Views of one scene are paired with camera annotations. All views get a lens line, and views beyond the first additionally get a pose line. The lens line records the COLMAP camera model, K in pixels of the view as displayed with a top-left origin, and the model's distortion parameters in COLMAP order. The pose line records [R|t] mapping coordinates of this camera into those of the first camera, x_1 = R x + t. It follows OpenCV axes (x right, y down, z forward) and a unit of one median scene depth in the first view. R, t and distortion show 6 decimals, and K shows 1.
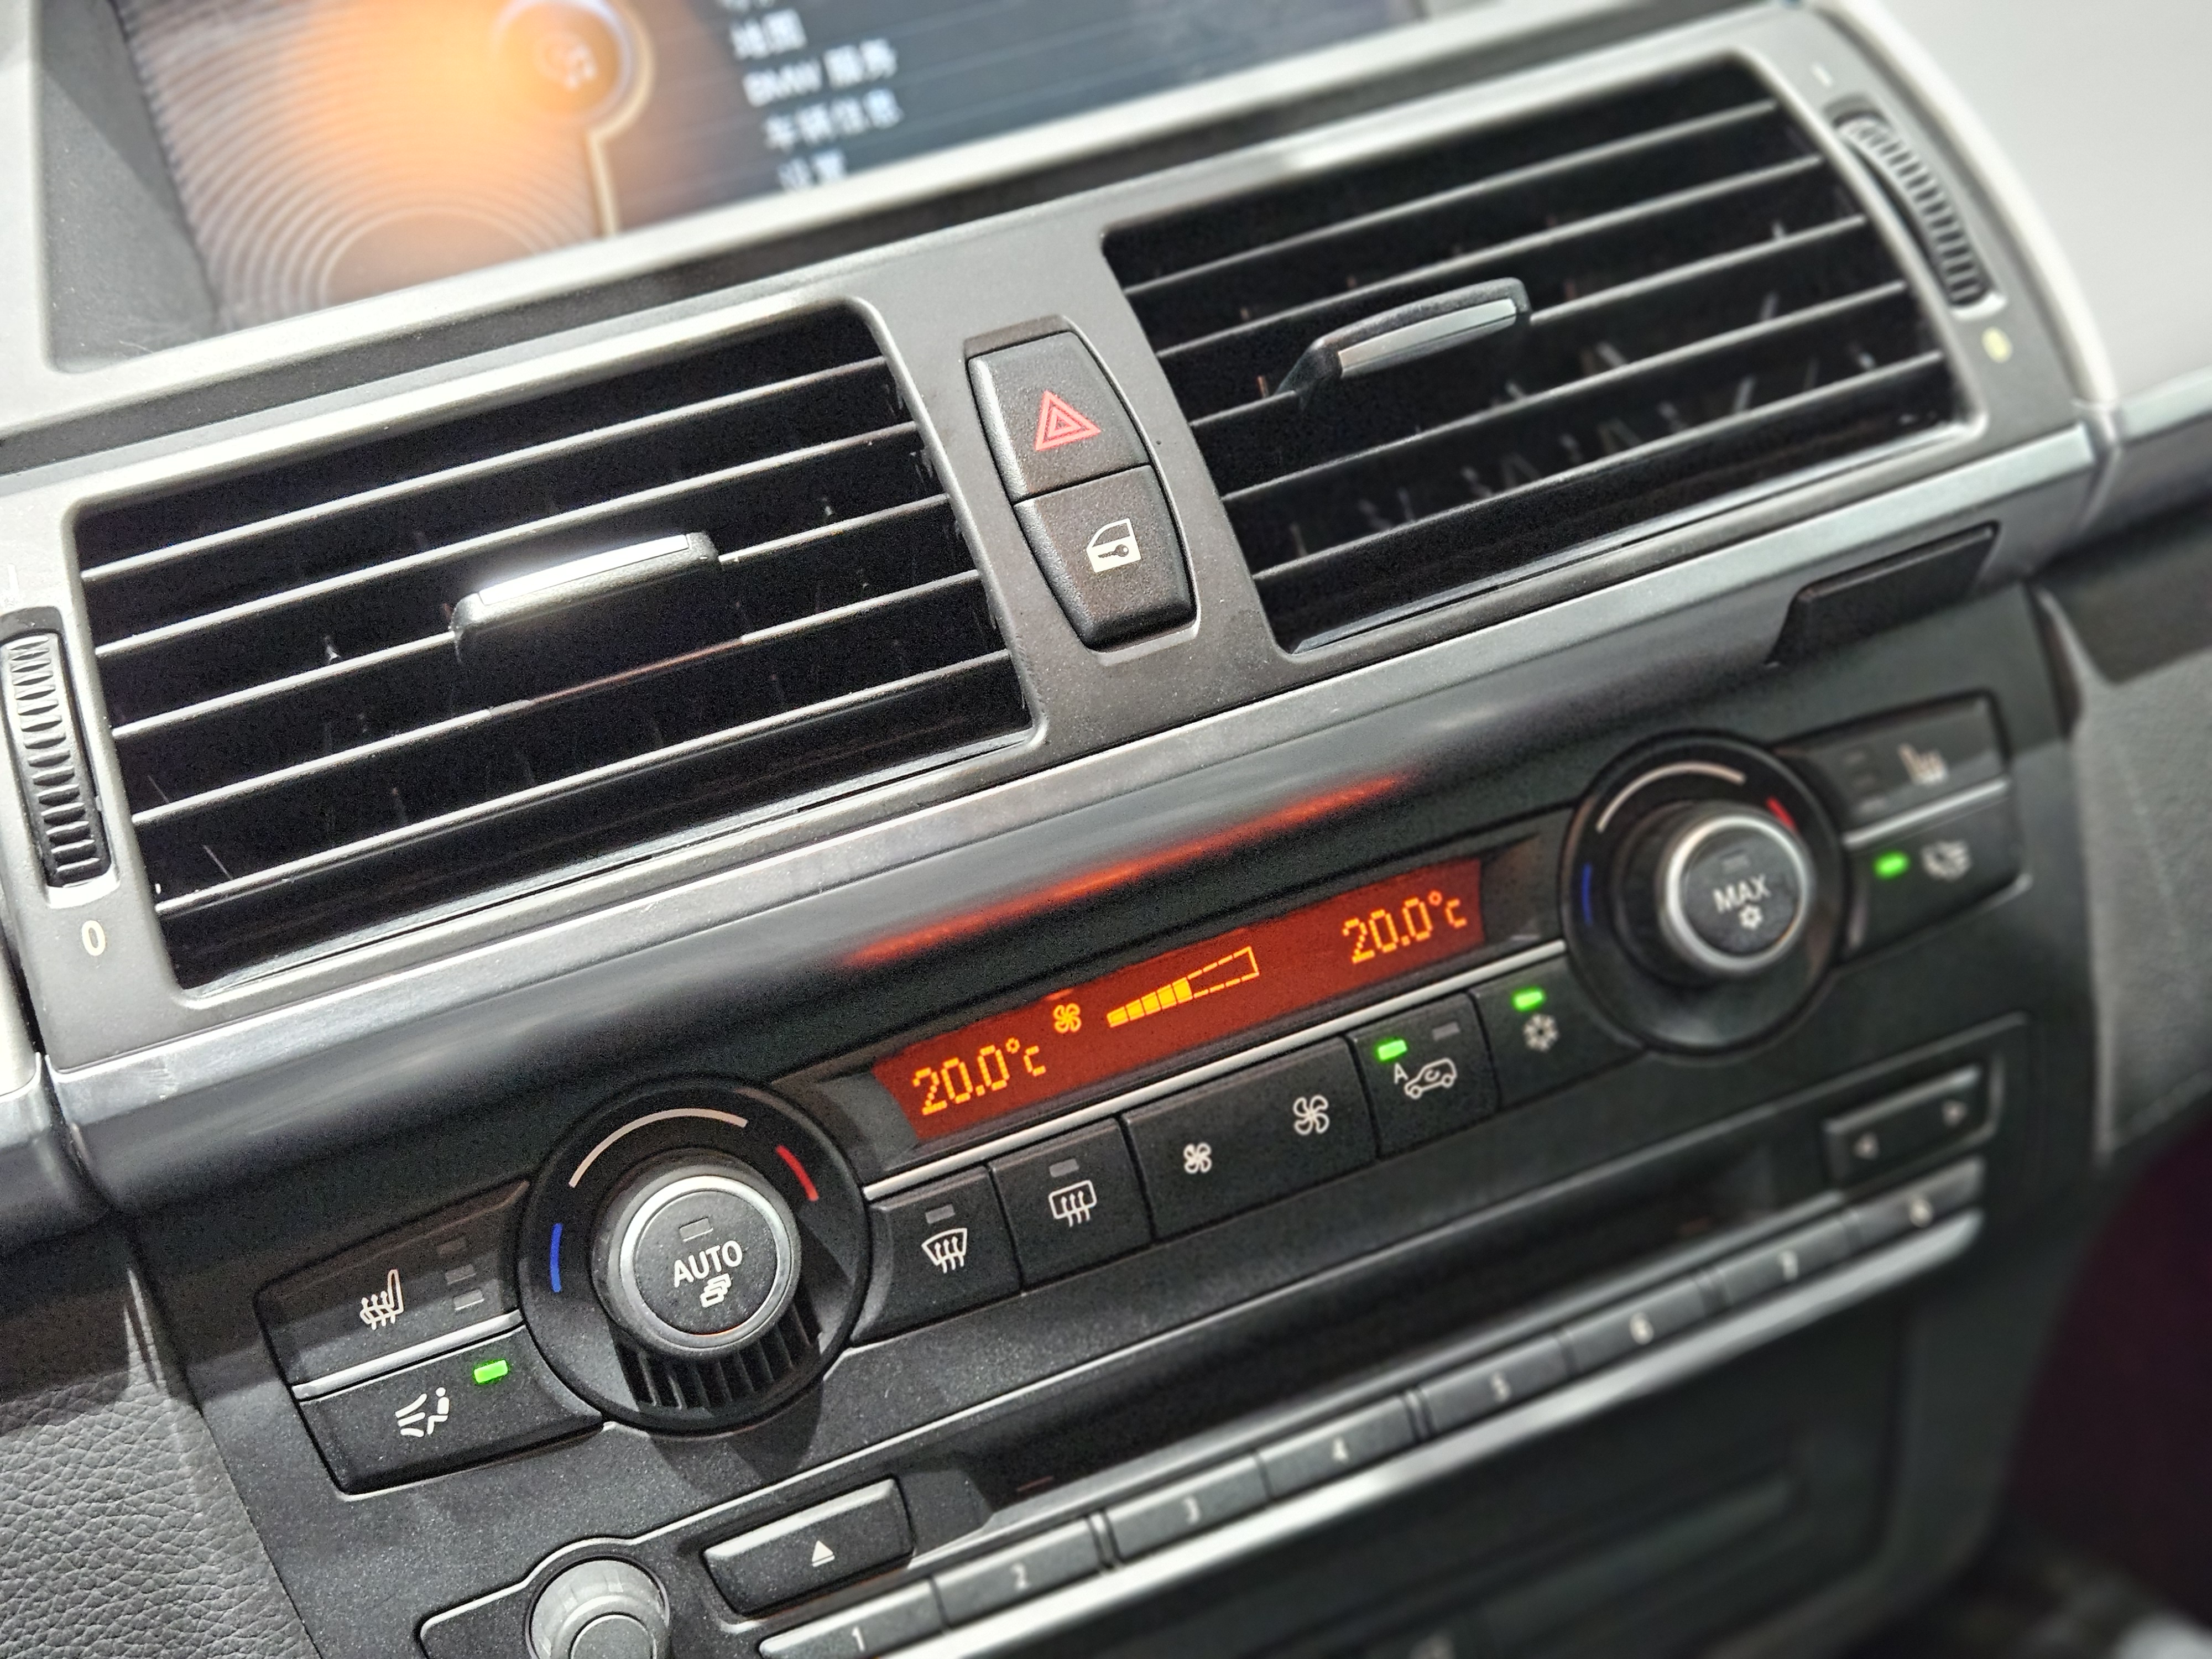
lens RADIAL K [[3034.2, 0, 1059.3], [0, 3034.2, 793.5], [0, 0, 1]] dist [0.054329, 0.000000]
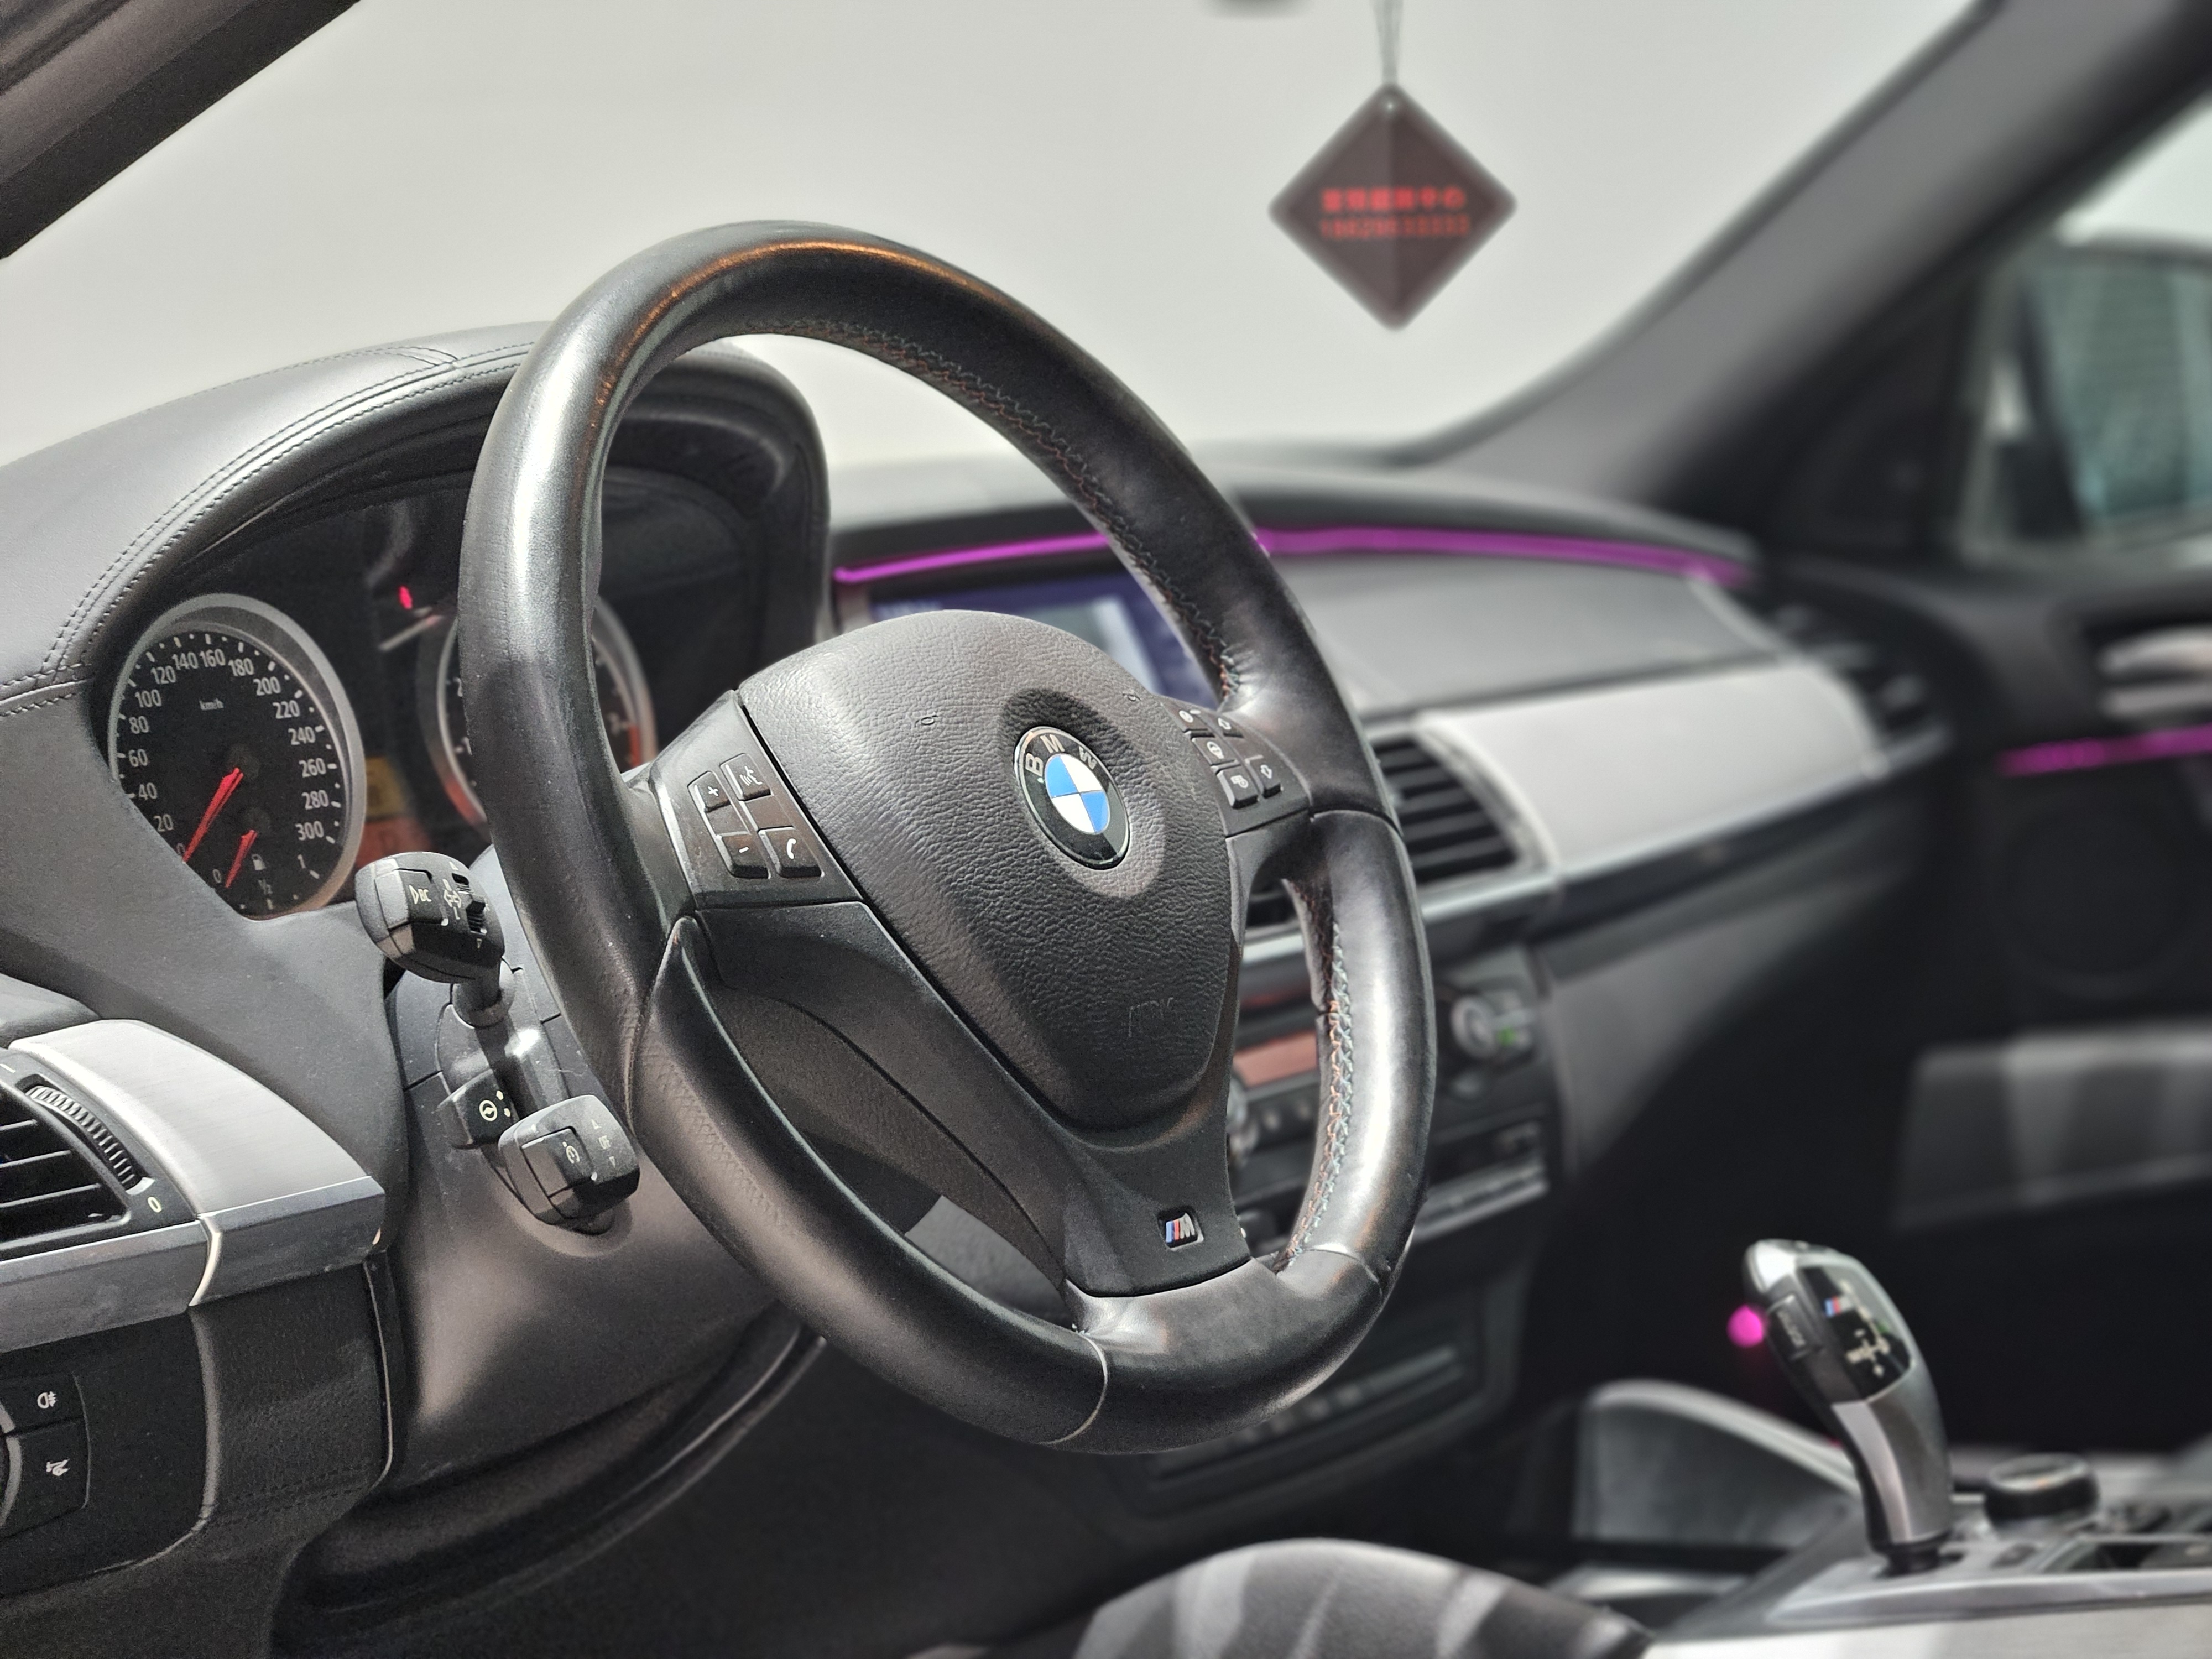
lens RADIAL K [[4365.5, 0, 1221.6], [0, 4365.5, 828.9], [0, 0, 1]] dist [0.239520, 0.000000]
pose [[0.845252, 0.075229, 0.529046, -2.009532], [0.123302, 0.935867, -0.330076, 1.114992], [-0.519948, 0.344230, 0.781767, -1.925956]]
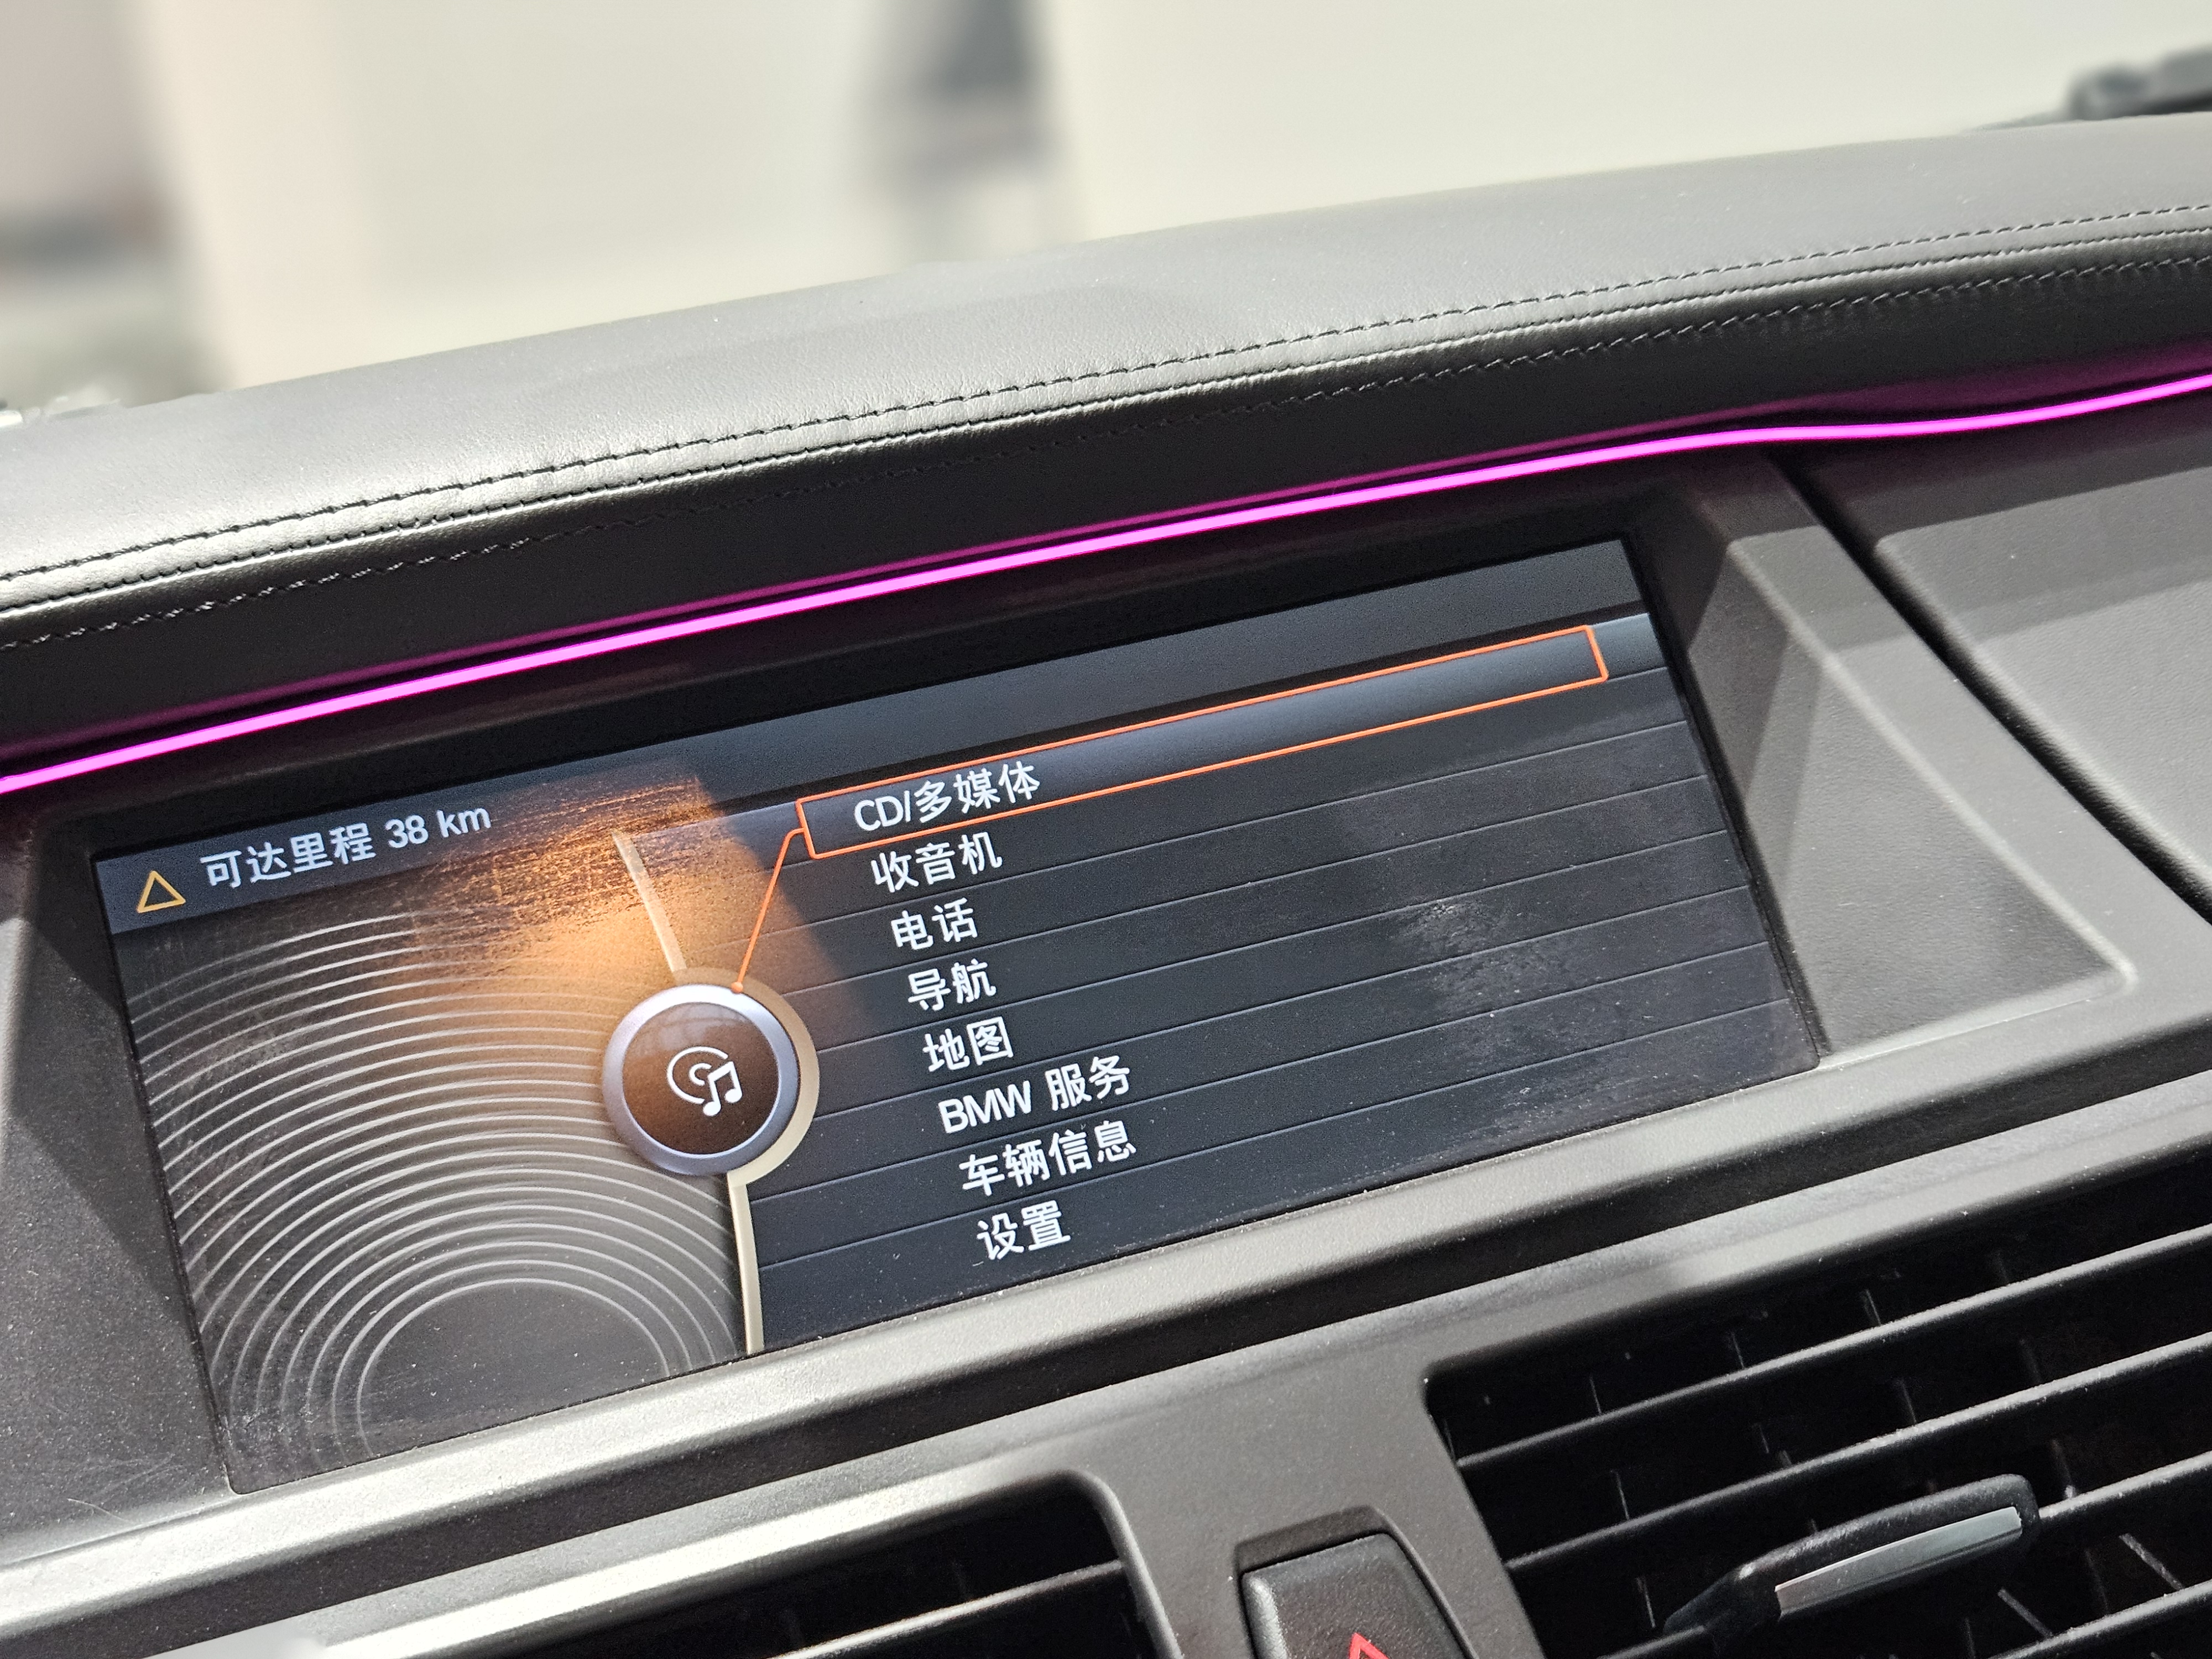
lens RADIAL K [[3034.2, 0, 1048.5], [0, 3034.2, 838.6], [0, 0, 1]] dist [0.054329, 0.000000]
pose [[0.998465, 0.026370, -0.048699, -0.043739], [-0.035653, 0.978966, -0.200884, -0.161967], [0.042377, 0.202312, 0.978404, 0.265189]]
